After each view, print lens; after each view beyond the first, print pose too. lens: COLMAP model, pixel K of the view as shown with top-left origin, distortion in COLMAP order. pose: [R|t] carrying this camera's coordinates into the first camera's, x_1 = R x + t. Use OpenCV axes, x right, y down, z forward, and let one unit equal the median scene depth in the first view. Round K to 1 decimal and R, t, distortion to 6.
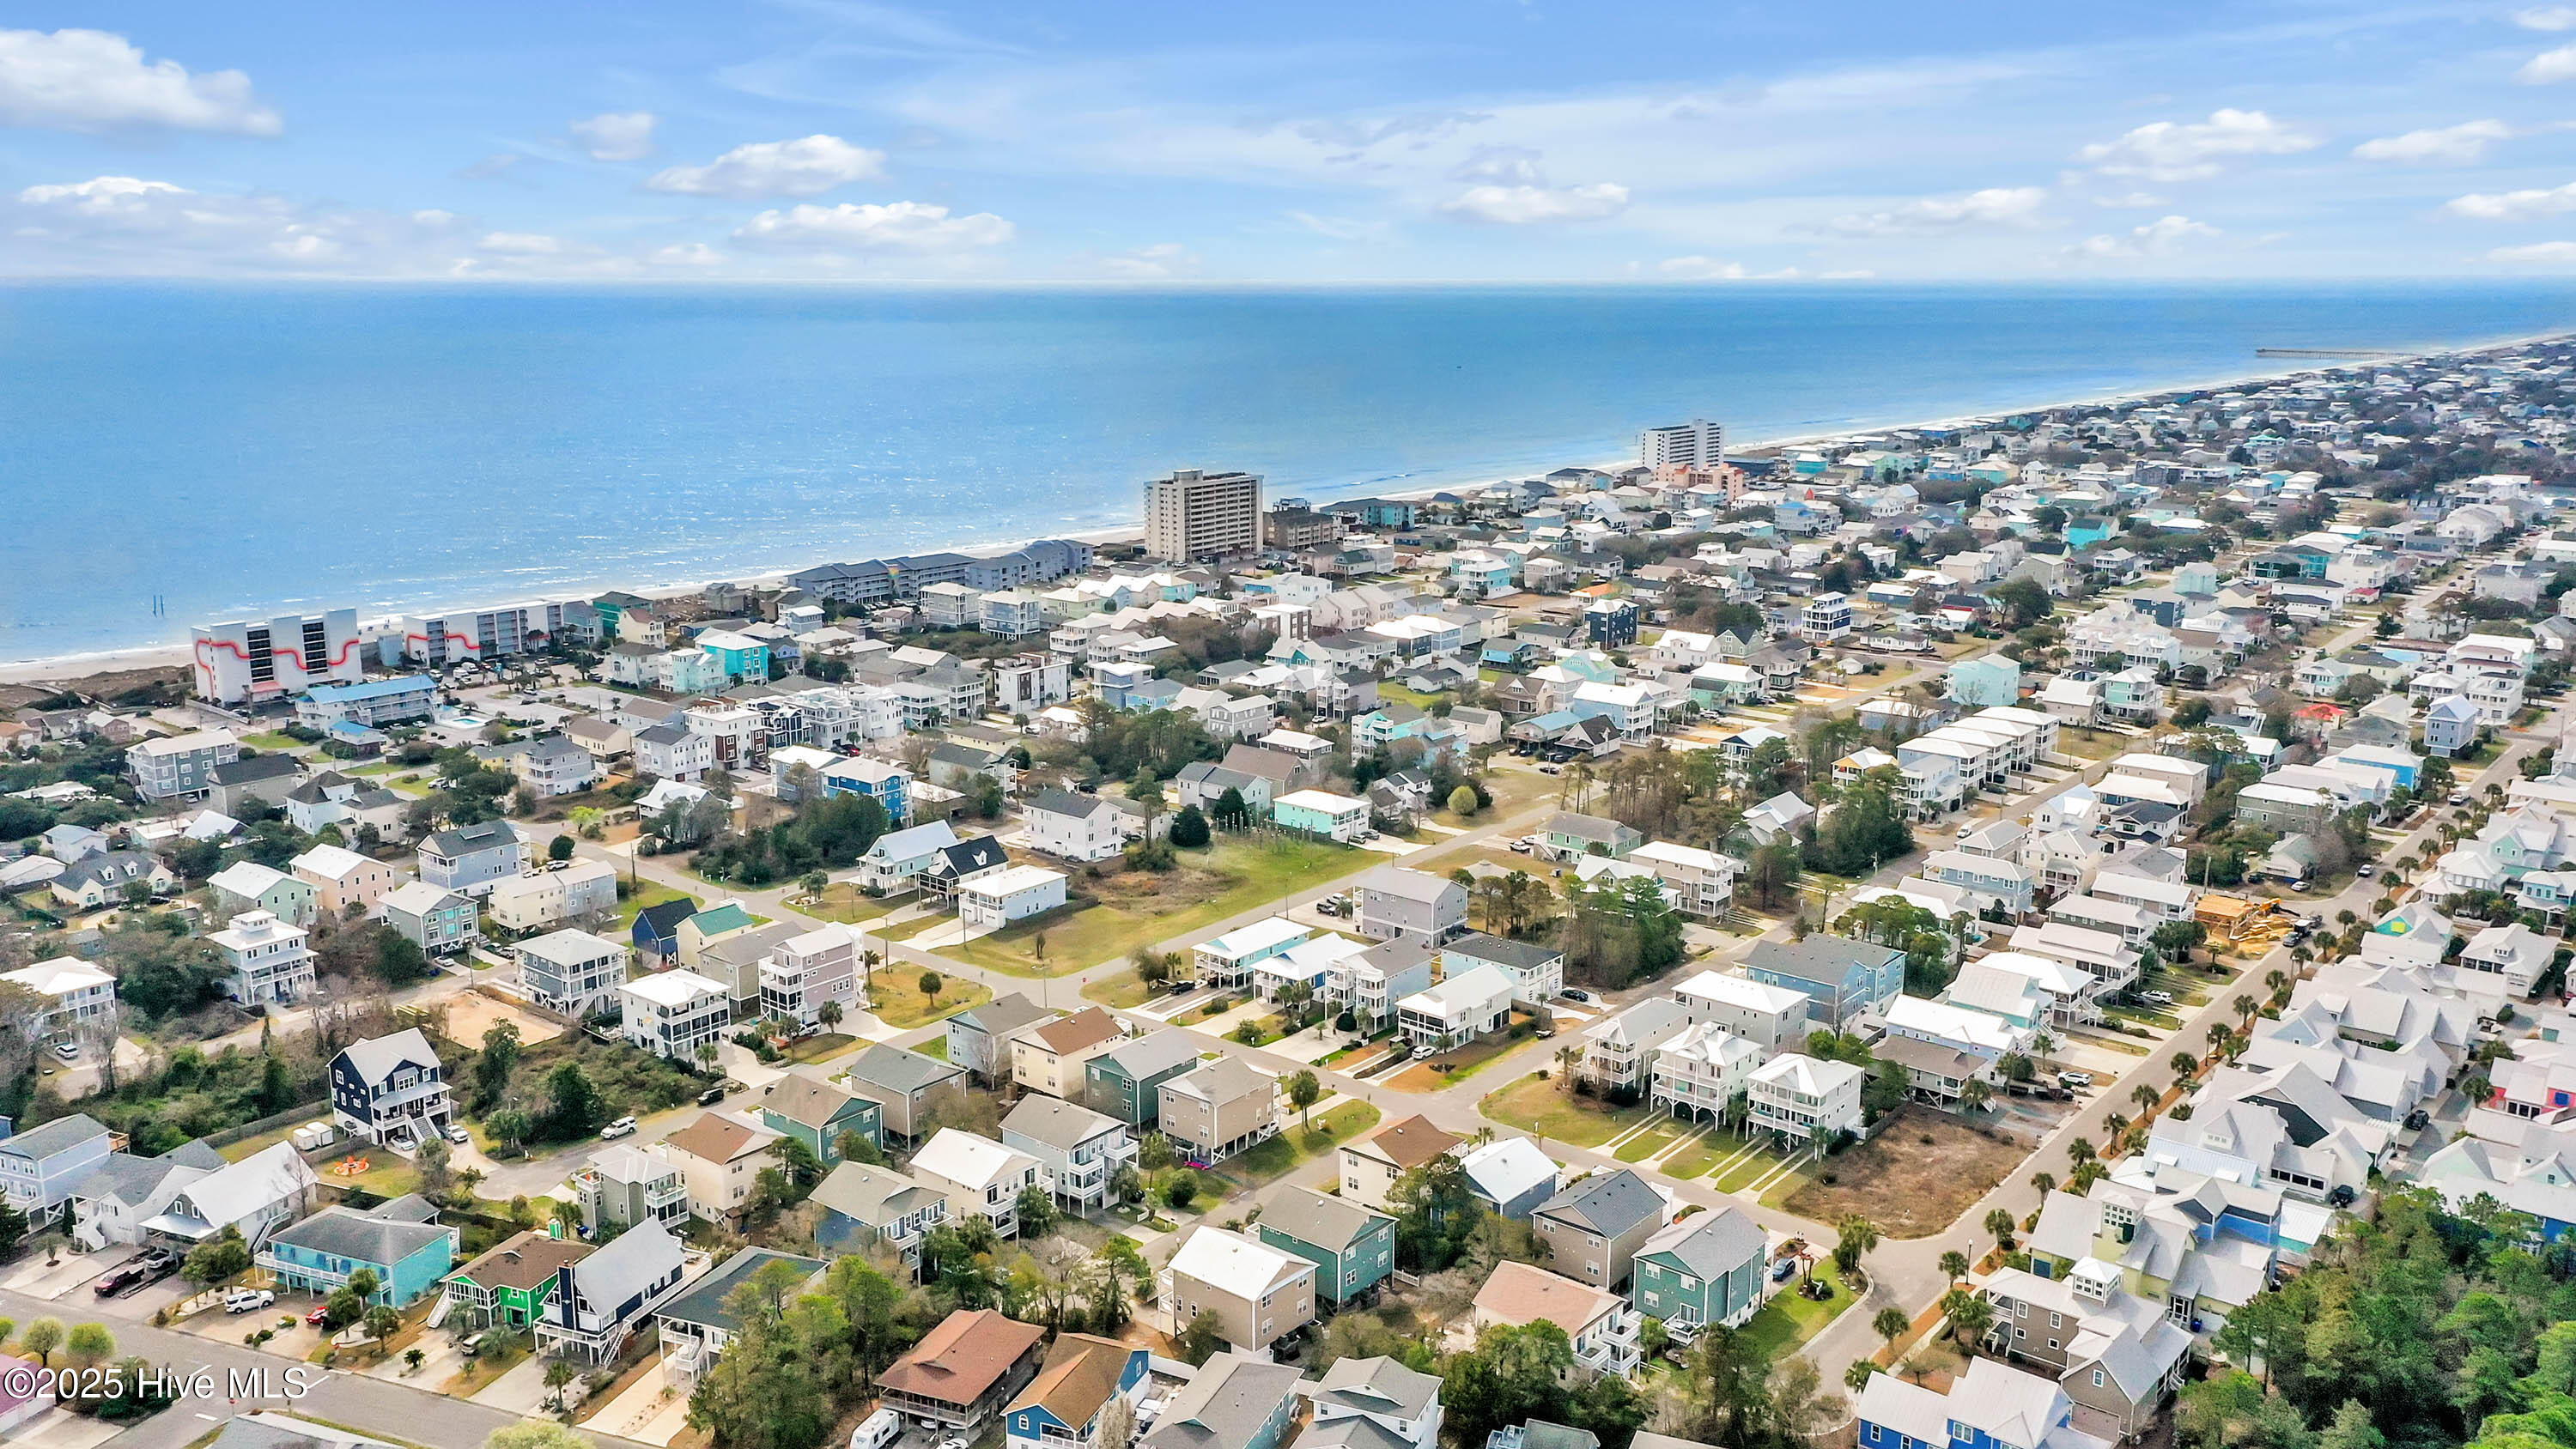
lens RADIAL K [[2131.4, 0, 1288.0], [0, 2131.4, 724.5], [0, 0, 1]] dist [0.007405, 0.001509]
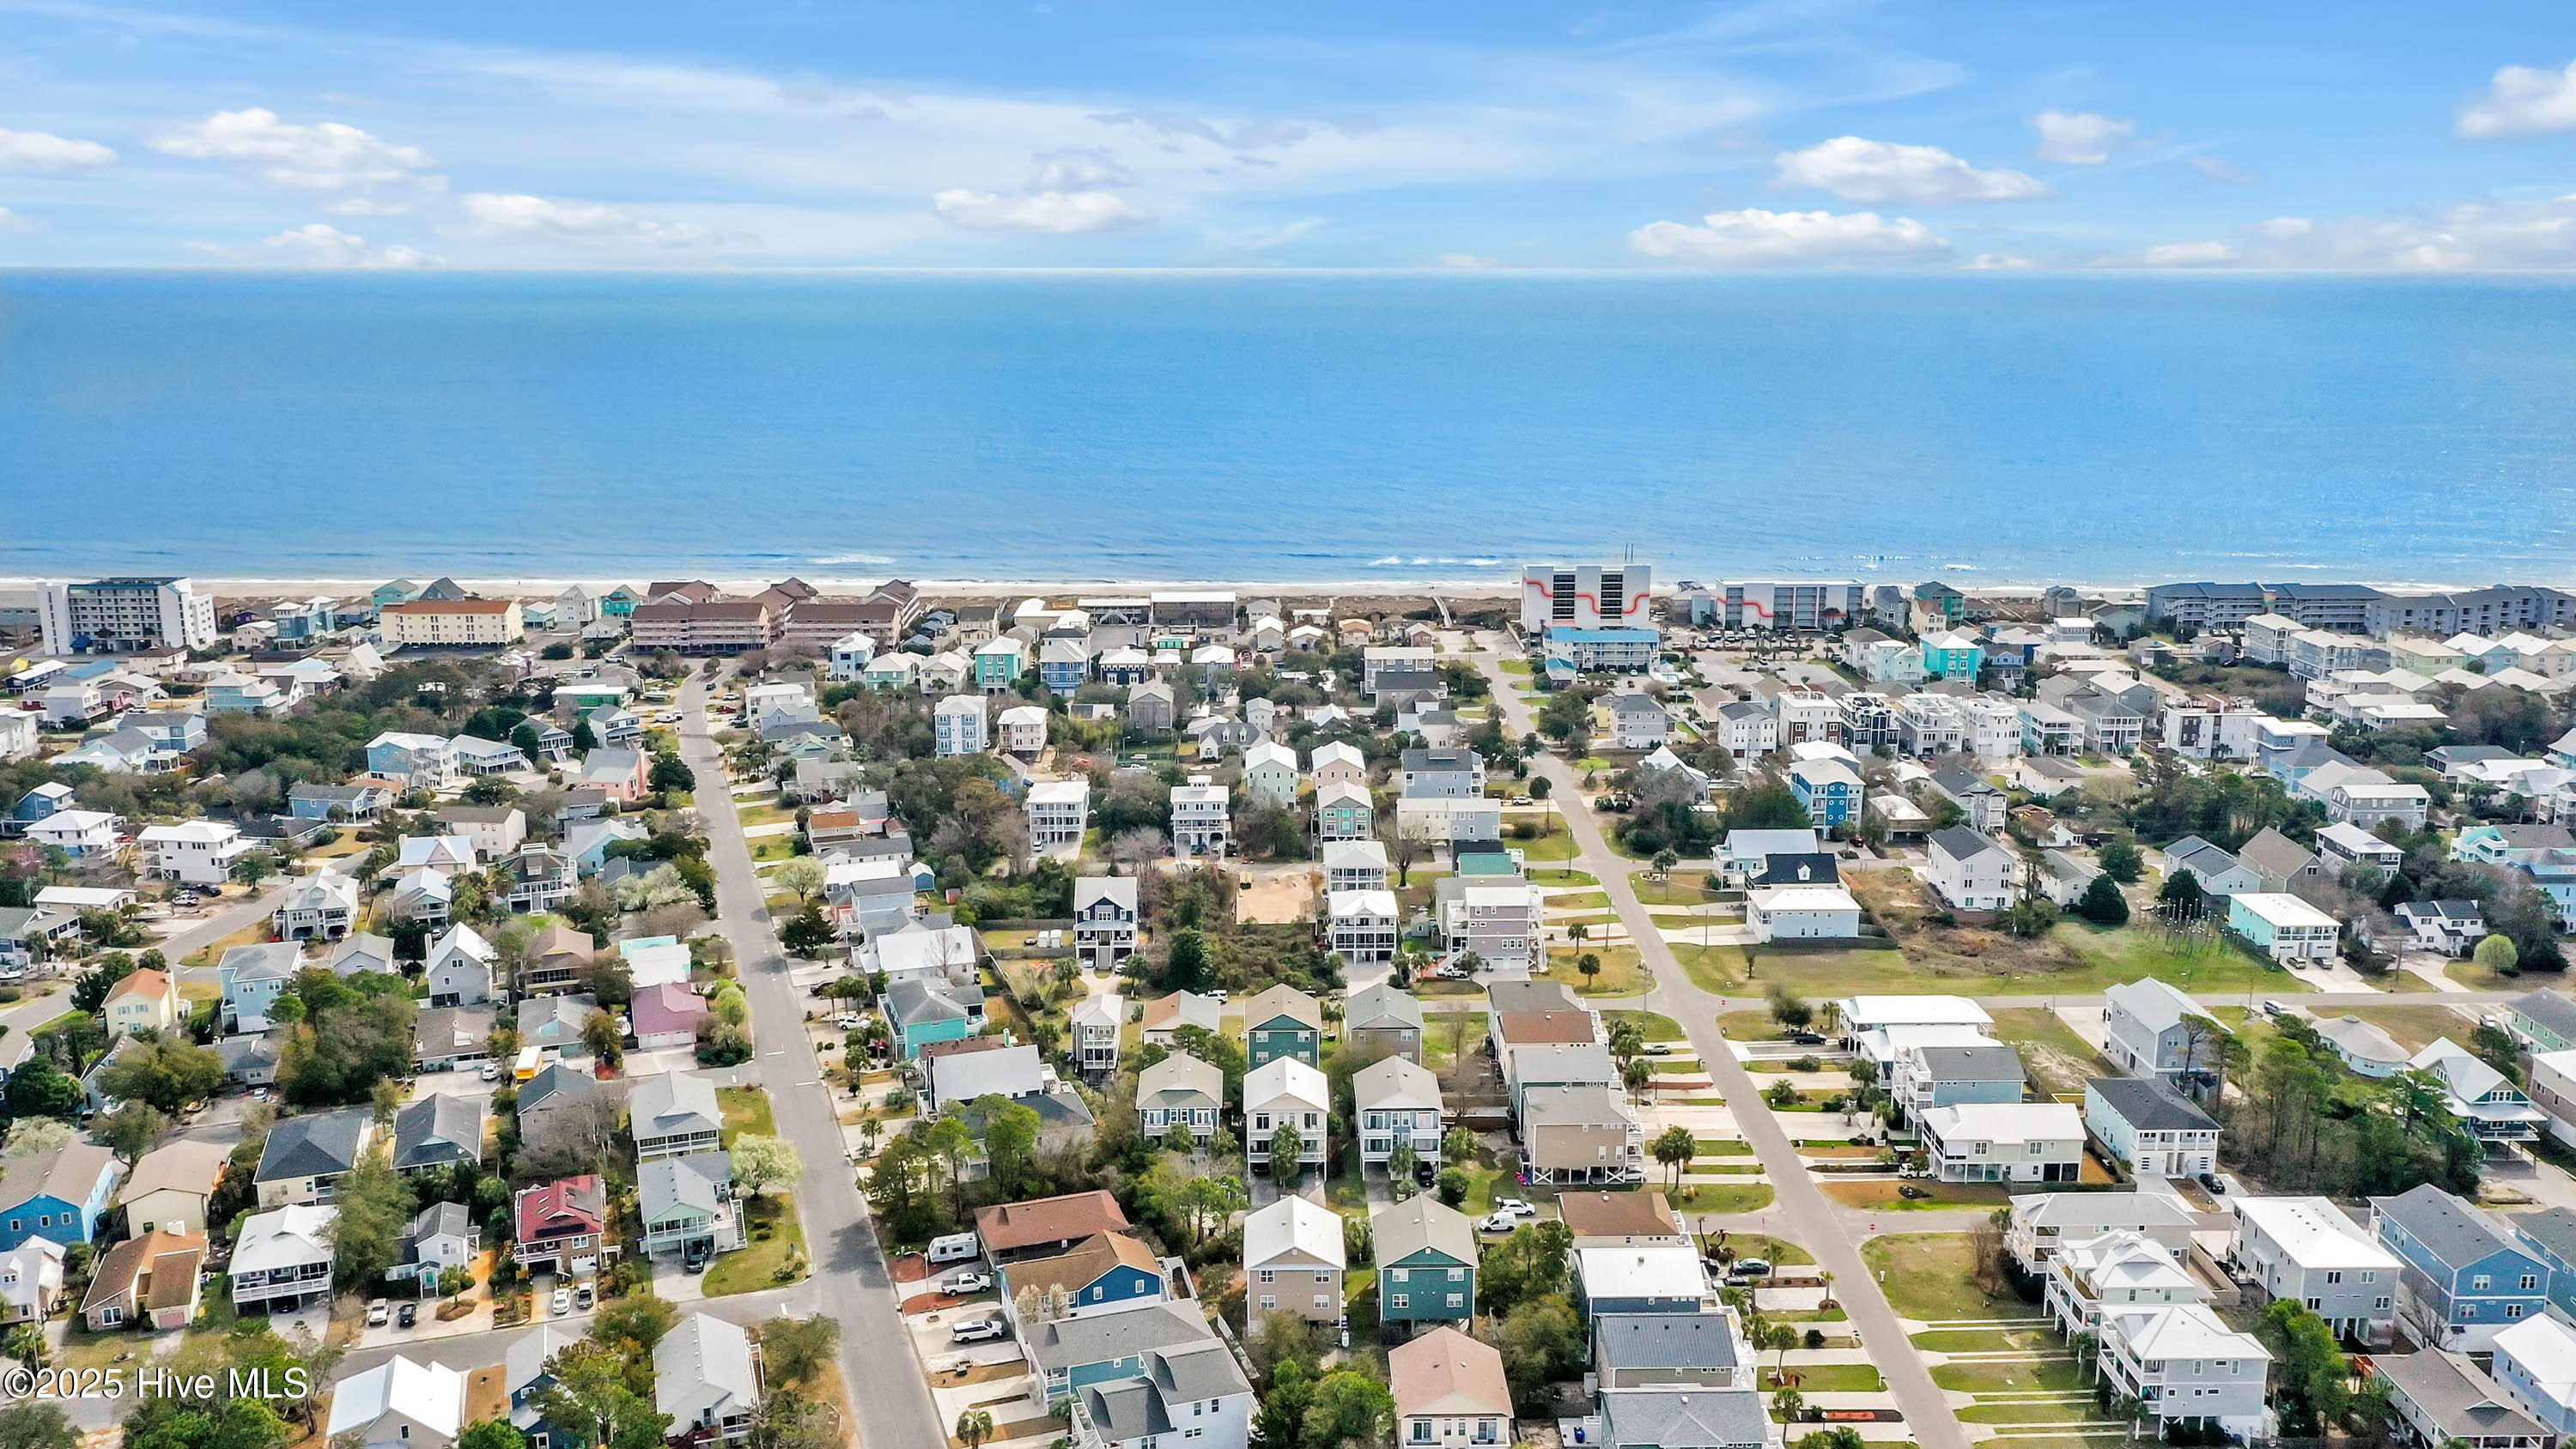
lens RADIAL K [[2099.9, 0, 1288.0], [0, 2099.9, 724.5], [0, 0, 1]] dist [-0.000697, -0.000355]
pose [[0.647075, 0.164223, -0.744530, 0.397989], [-0.159693, 0.984059, 0.078266, -0.040410], [0.745515, 0.068252, 0.662985, 0.182451]]
